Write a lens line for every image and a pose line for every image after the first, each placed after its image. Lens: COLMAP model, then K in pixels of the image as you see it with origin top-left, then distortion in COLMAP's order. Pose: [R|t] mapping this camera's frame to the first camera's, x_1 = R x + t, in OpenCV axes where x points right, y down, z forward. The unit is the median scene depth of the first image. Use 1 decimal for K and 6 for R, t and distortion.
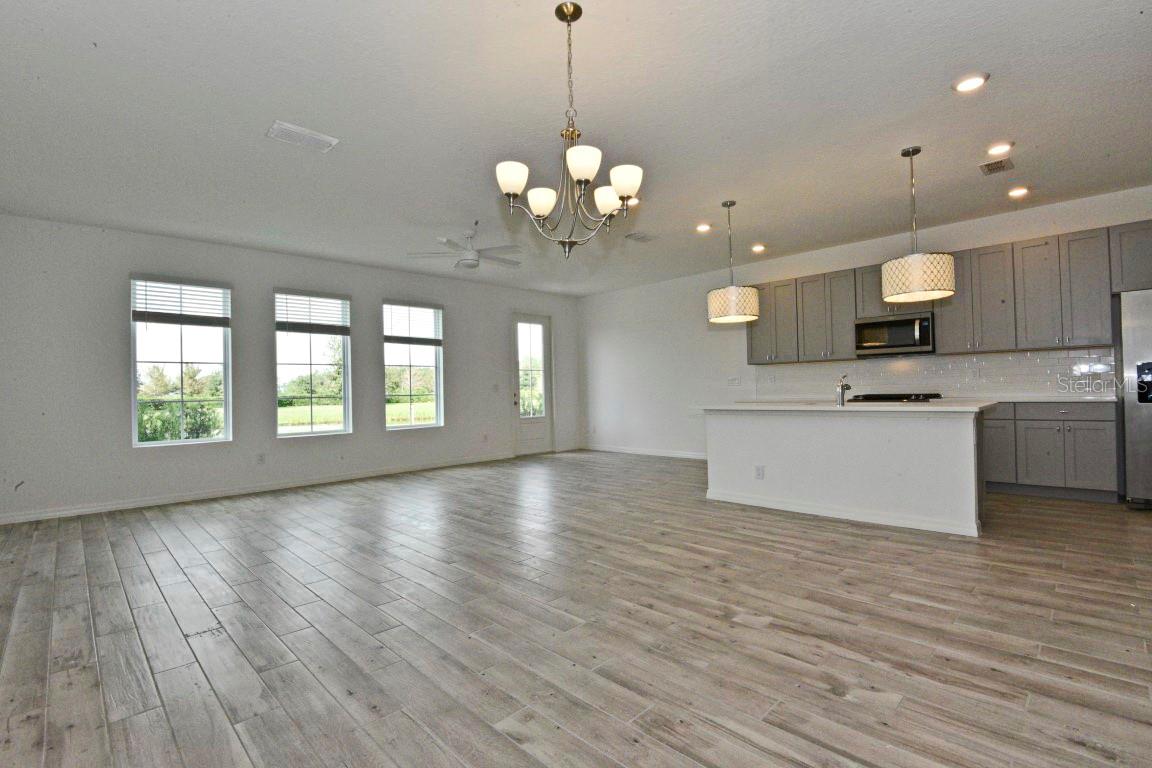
lens RADIAL K [[526.9, 0, 570.8], [0, 526.9, 388.8], [0, 0, 1]] dist [-0.012249, -0.005323]
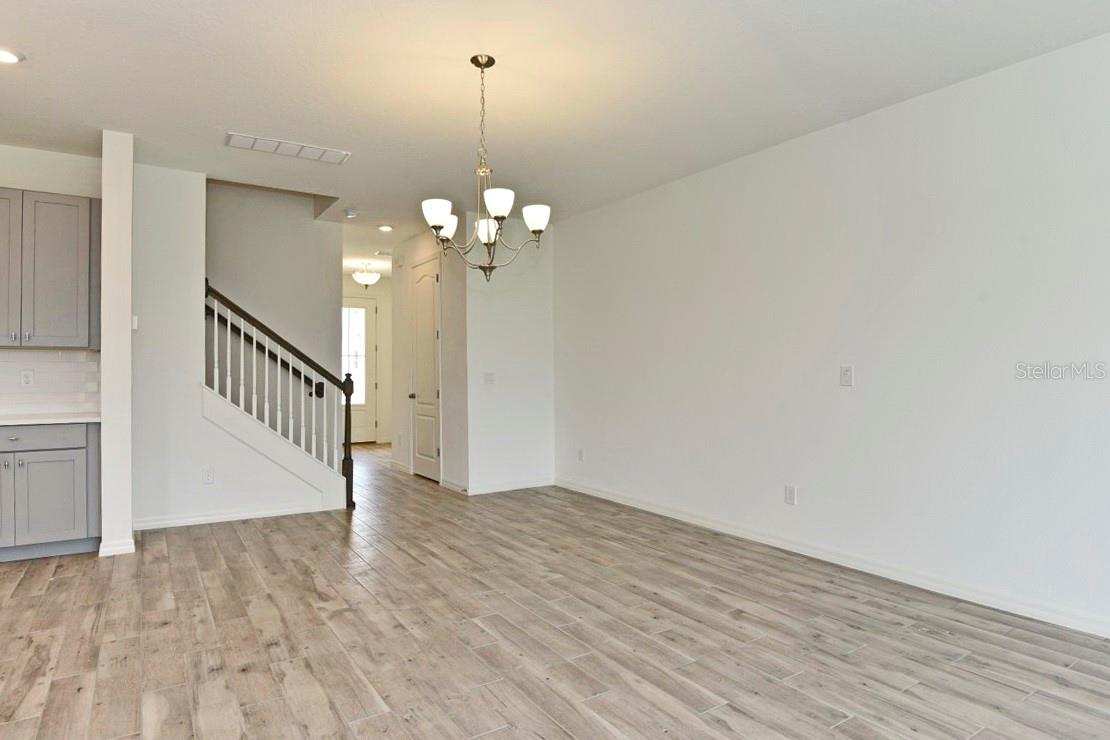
lens RADIAL K [[630.2, 0, 548.9], [0, 630.2, 369.2], [0, 0, 1]] dist [-0.018807, -0.001155]
pose [[-0.980494, 0.022780, 0.195226, -0.339122], [0.021026, 0.999718, -0.011052, -0.038041], [-0.195423, -0.006732, -0.980696, 1.975218]]
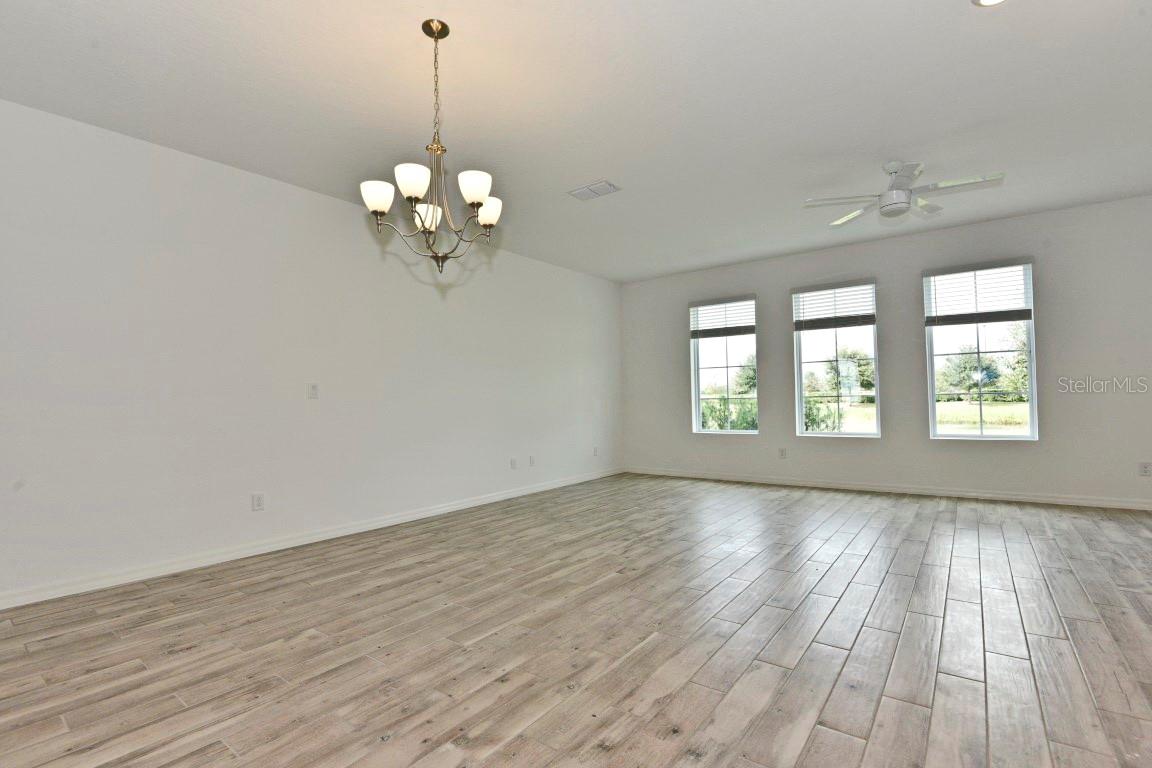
lens RADIAL K [[526.9, 0, 570.8], [0, 526.9, 388.8], [0, 0, 1]] dist [-0.012249, -0.005323]
pose [[0.144868, 0.000124, -0.989451, 0.891523], [0.019002, 0.999815, 0.002907, -0.019143], [0.989268, -0.019222, 0.144839, 0.946131]]
